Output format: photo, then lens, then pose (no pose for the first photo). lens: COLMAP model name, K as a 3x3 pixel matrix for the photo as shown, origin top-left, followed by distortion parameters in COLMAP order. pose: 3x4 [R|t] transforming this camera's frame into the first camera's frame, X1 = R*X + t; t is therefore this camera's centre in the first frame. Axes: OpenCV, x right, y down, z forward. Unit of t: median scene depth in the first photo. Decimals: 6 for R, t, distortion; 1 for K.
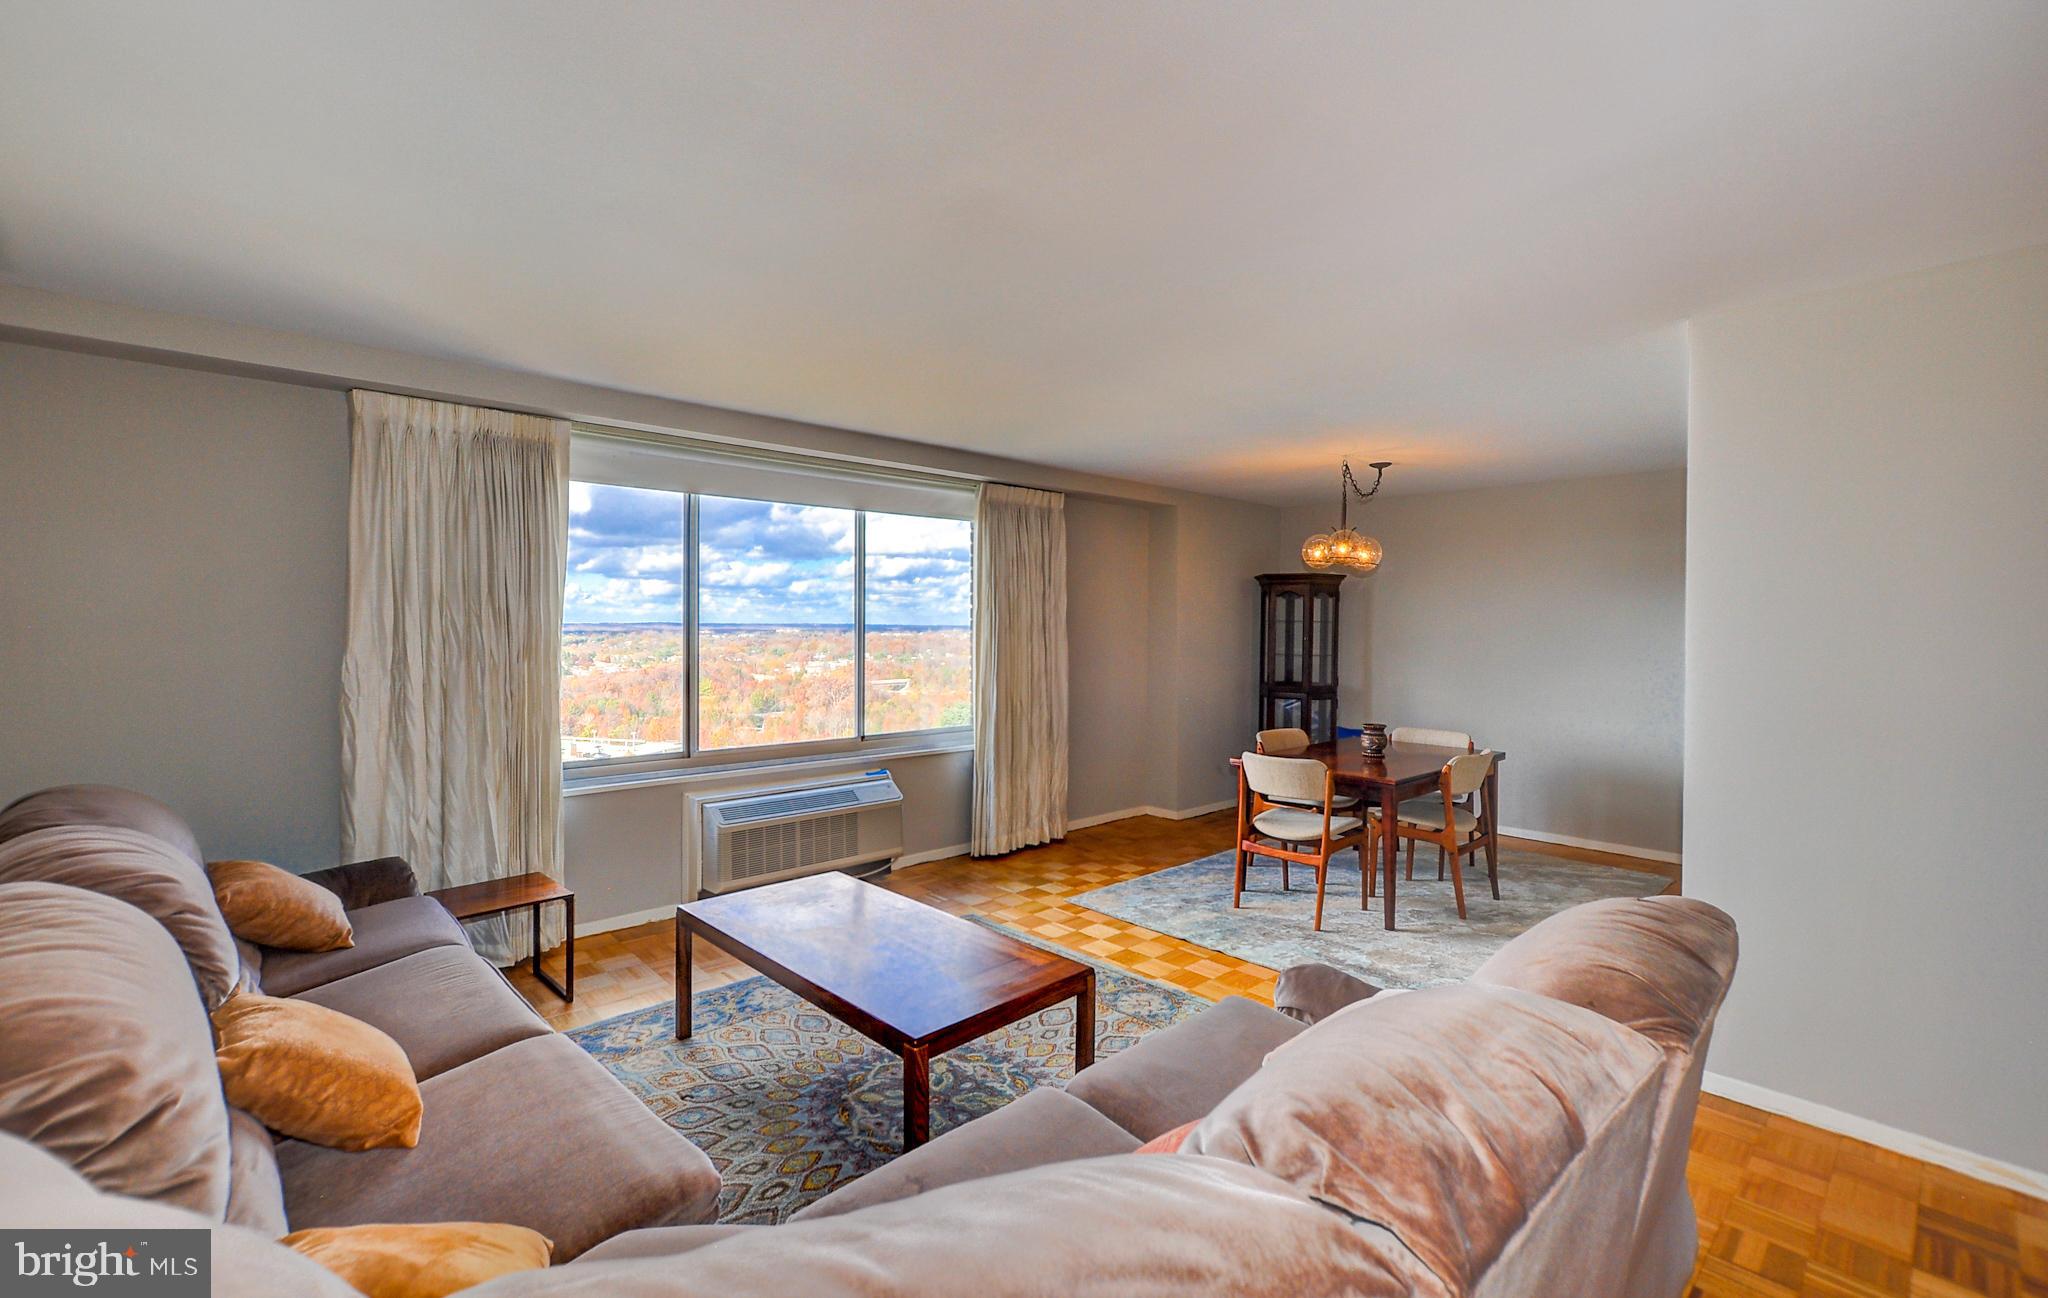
lens RADIAL K [[852.2, 0, 1024.0], [0, 852.2, 649.0], [0, 0, 1]] dist [-0.001580, -0.000020]
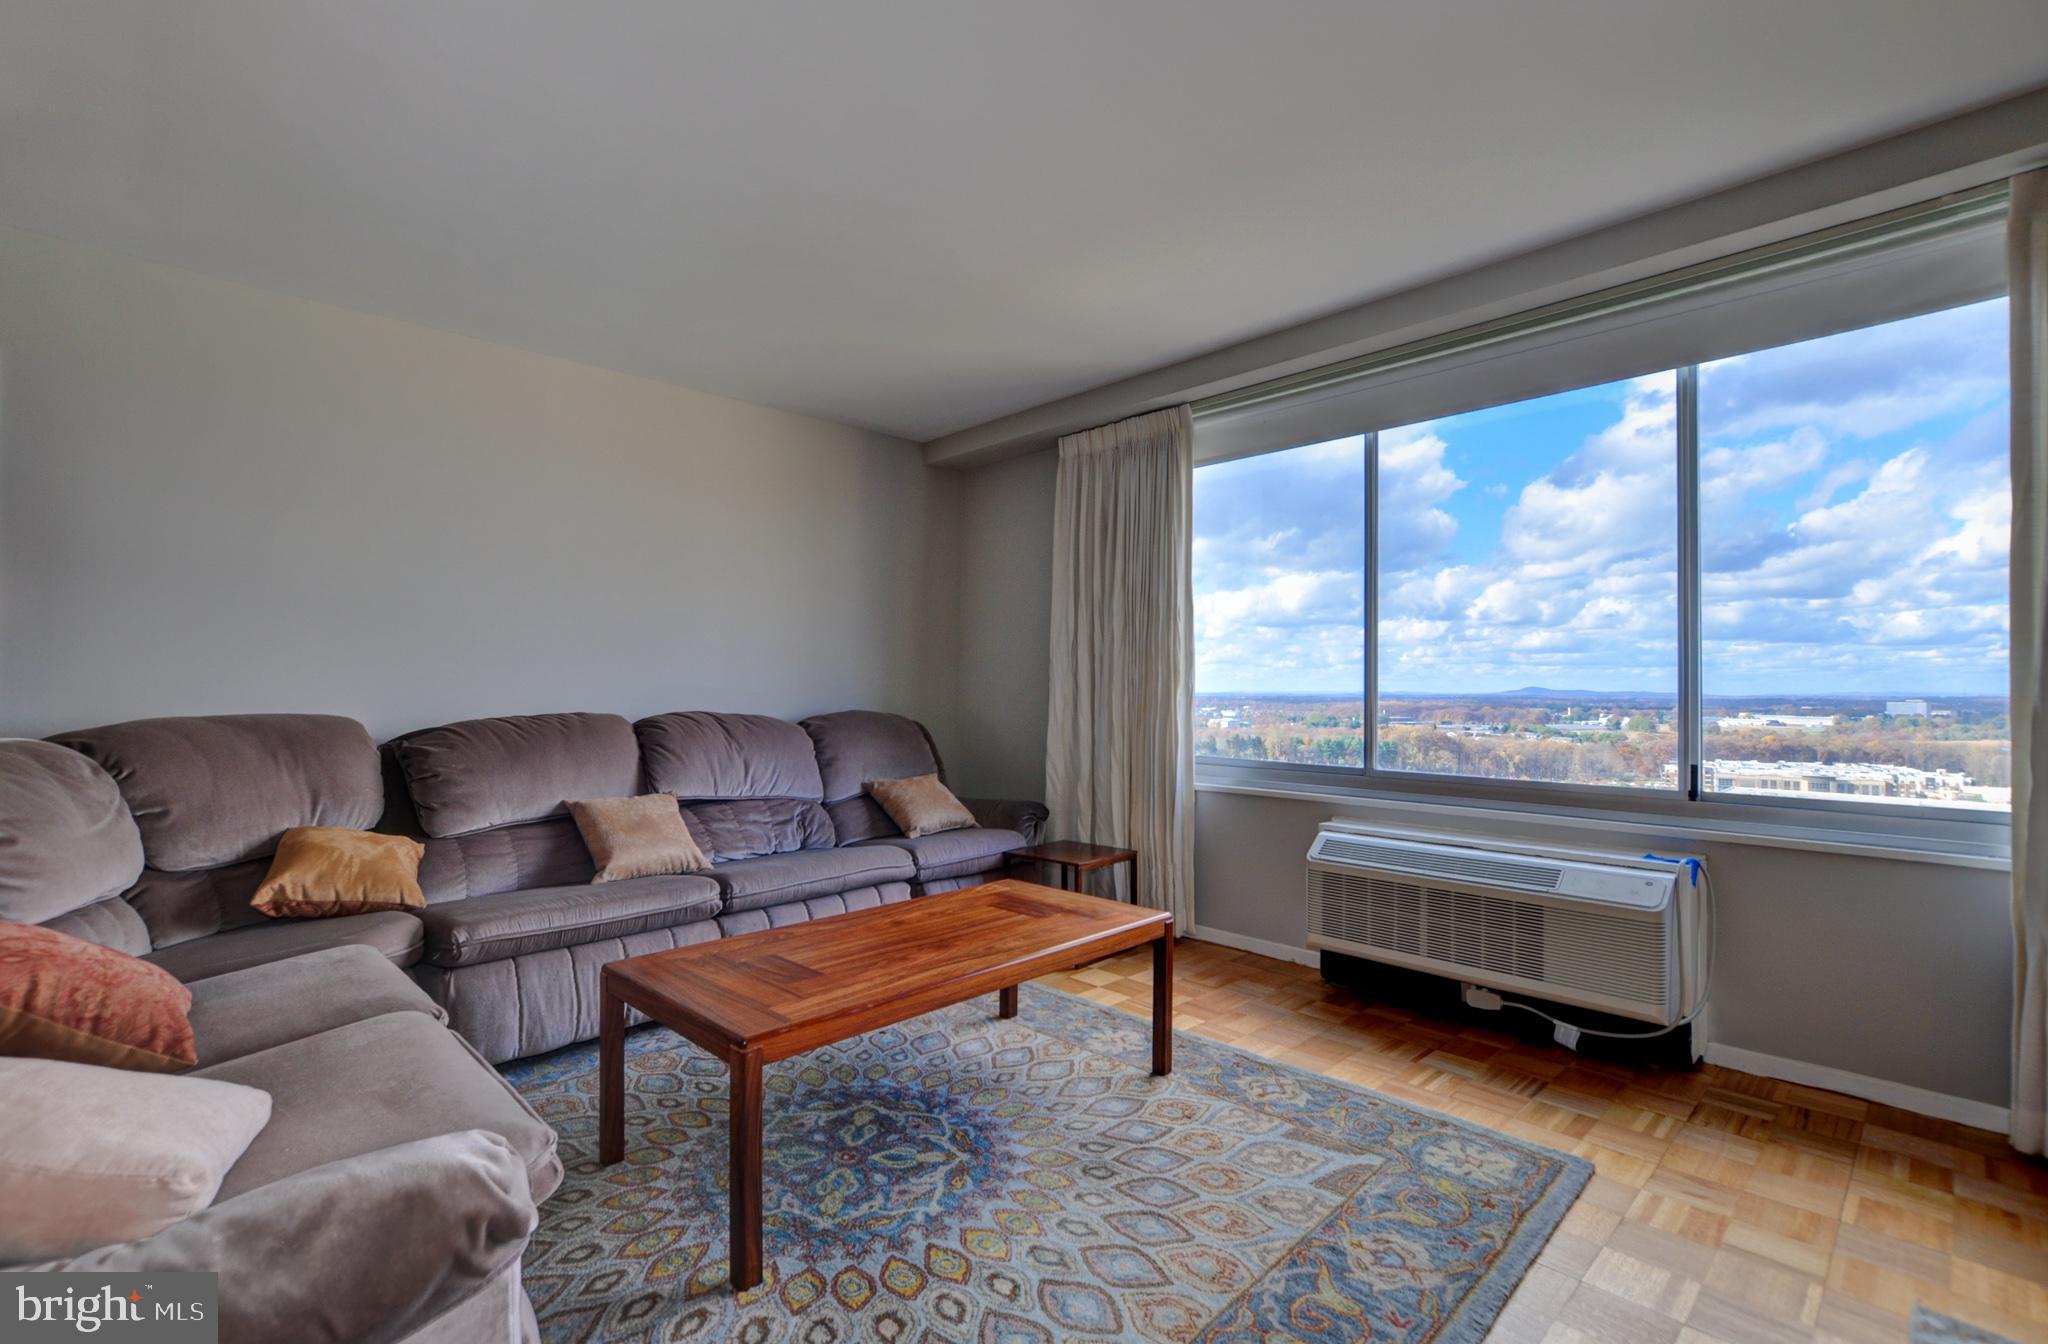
lens RADIAL K [[923.2, 0, 1024.0], [0, 923.2, 672.0], [0, 0, 1]] dist [0.001126, 0.000600]
pose [[0.026548, -0.020806, -0.999431, 0.521973], [-0.027568, 0.999388, -0.021537, 0.069231], [0.999267, 0.028125, 0.025958, 0.780997]]
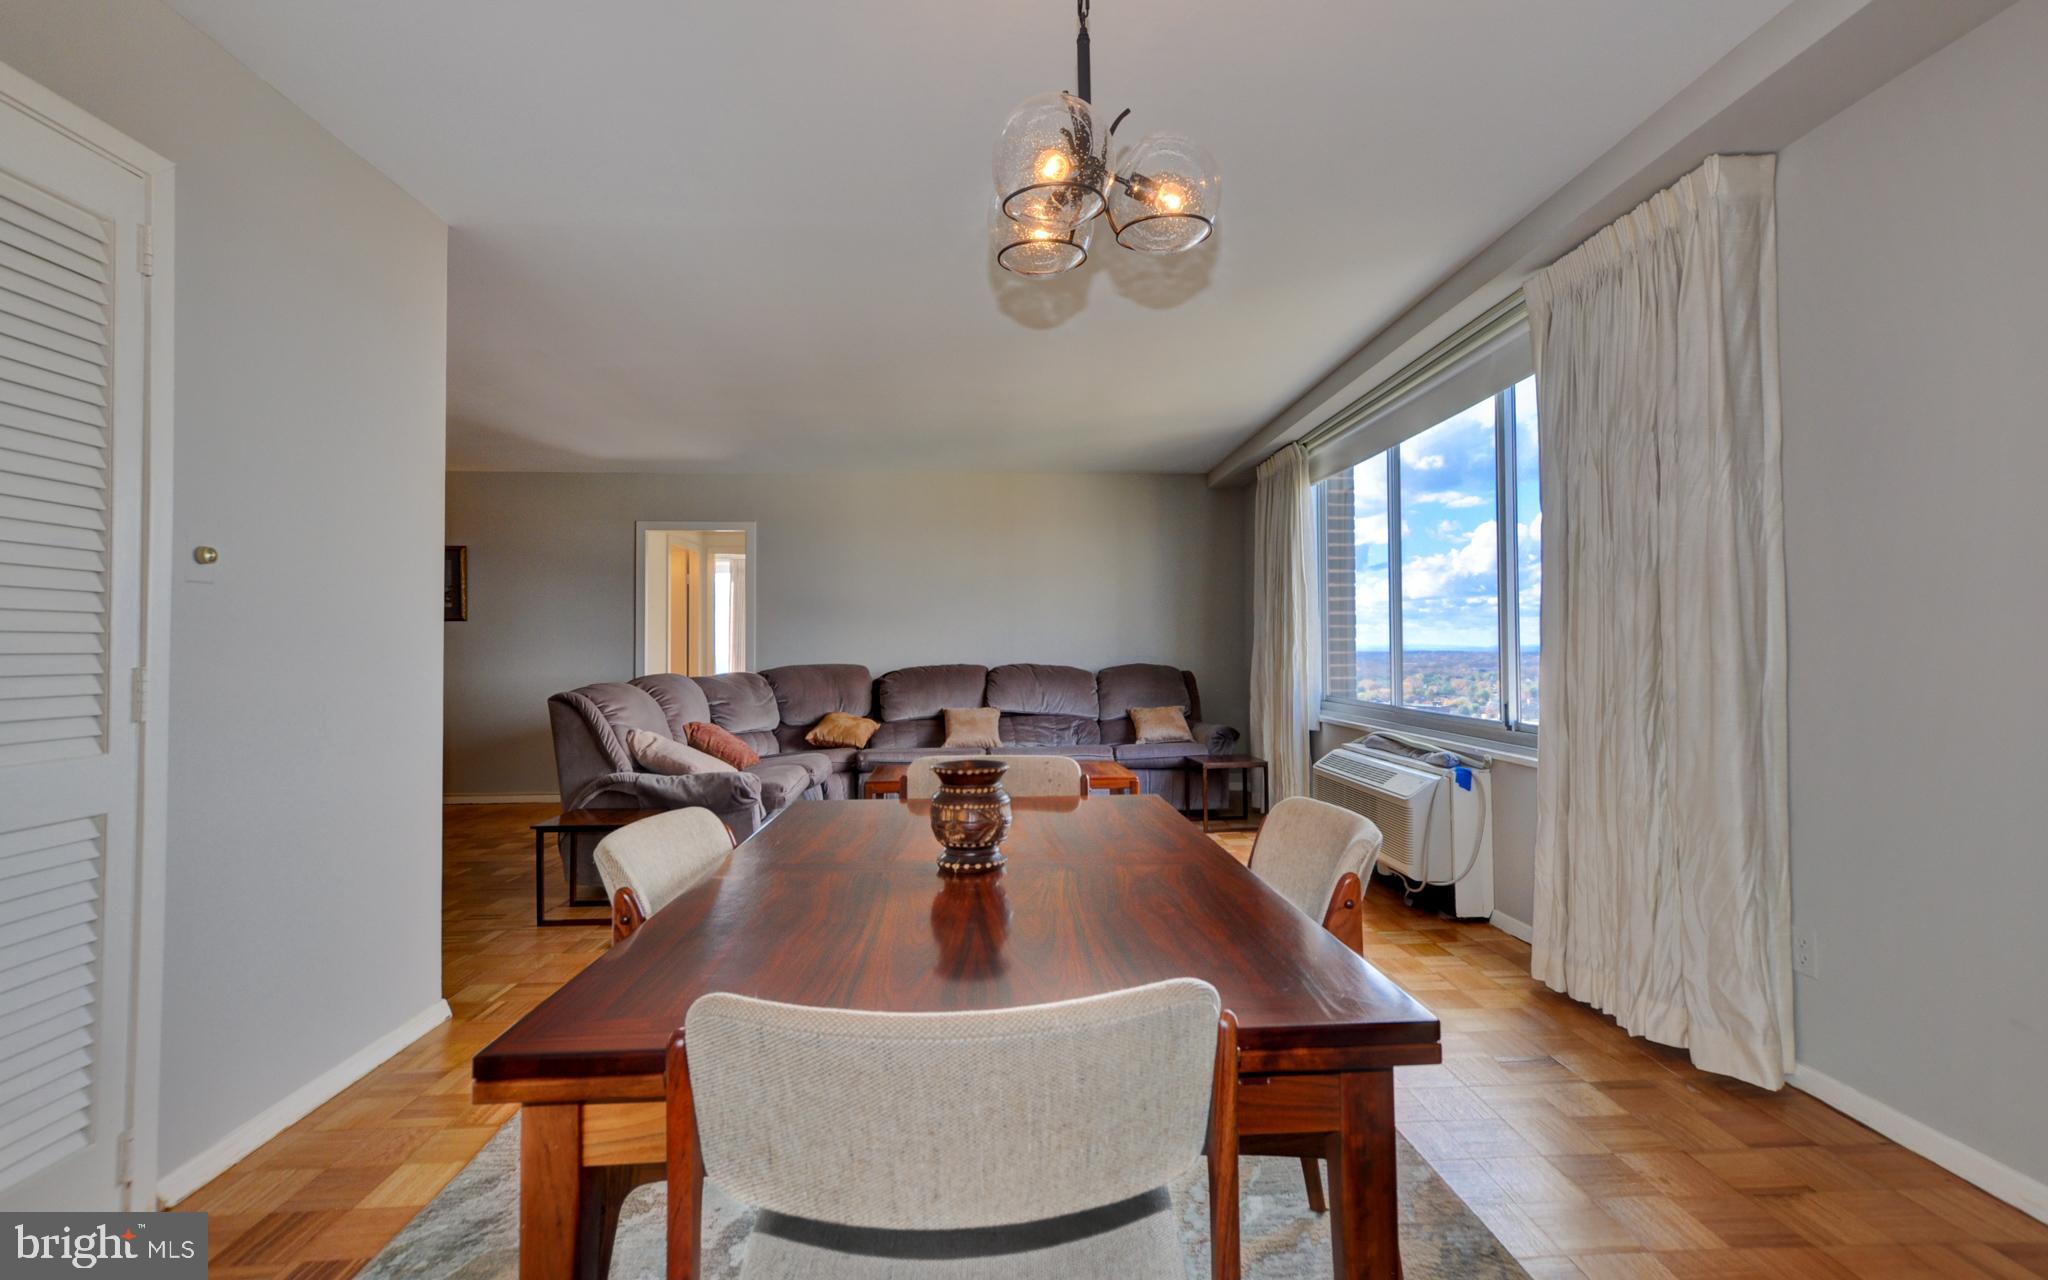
lens RADIAL K [[915.0, 0, 1024.0], [0, 915.0, 640.0], [0, 0, 1]] dist [-0.000388, -0.000009]
pose [[-0.639076, -0.002877, -0.769138, 0.865503], [-0.006375, 0.999978, 0.001557, 0.050361], [0.769117, 0.005898, -0.639081, 1.593097]]
